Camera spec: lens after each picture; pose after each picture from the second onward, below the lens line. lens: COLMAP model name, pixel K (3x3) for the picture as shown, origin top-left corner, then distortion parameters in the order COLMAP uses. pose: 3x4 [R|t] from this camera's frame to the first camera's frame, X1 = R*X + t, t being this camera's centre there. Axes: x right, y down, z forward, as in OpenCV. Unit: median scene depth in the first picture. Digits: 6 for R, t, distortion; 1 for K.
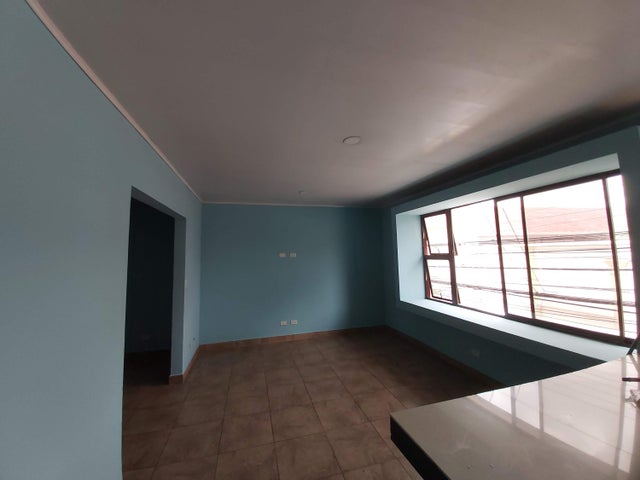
lens RADIAL K [[251.3, 0, 318.1], [0, 251.3, 232.4], [0, 0, 1]] dist [-0.004105, -0.003481]
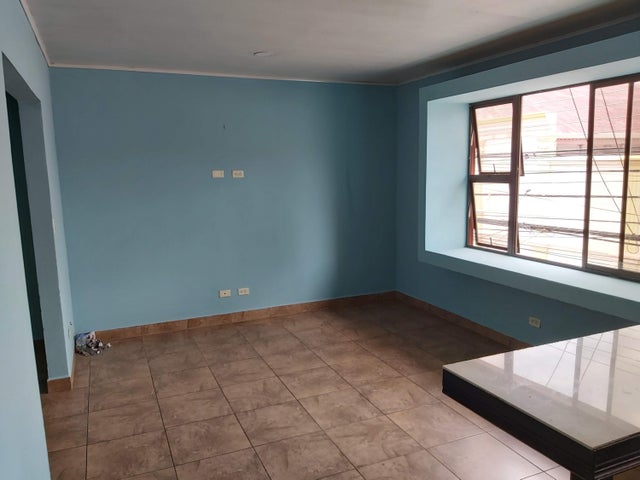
lens RADIAL K [[497.9, 0, 323.6], [0, 497.9, 251.8], [0, 0, 1]] dist [0.040817, -0.084053]
pose [[0.988952, -0.018994, 0.147013, -0.119579], [-0.017123, 0.970480, 0.240571, -0.013479], [-0.147242, -0.240431, 0.959434, -0.153444]]
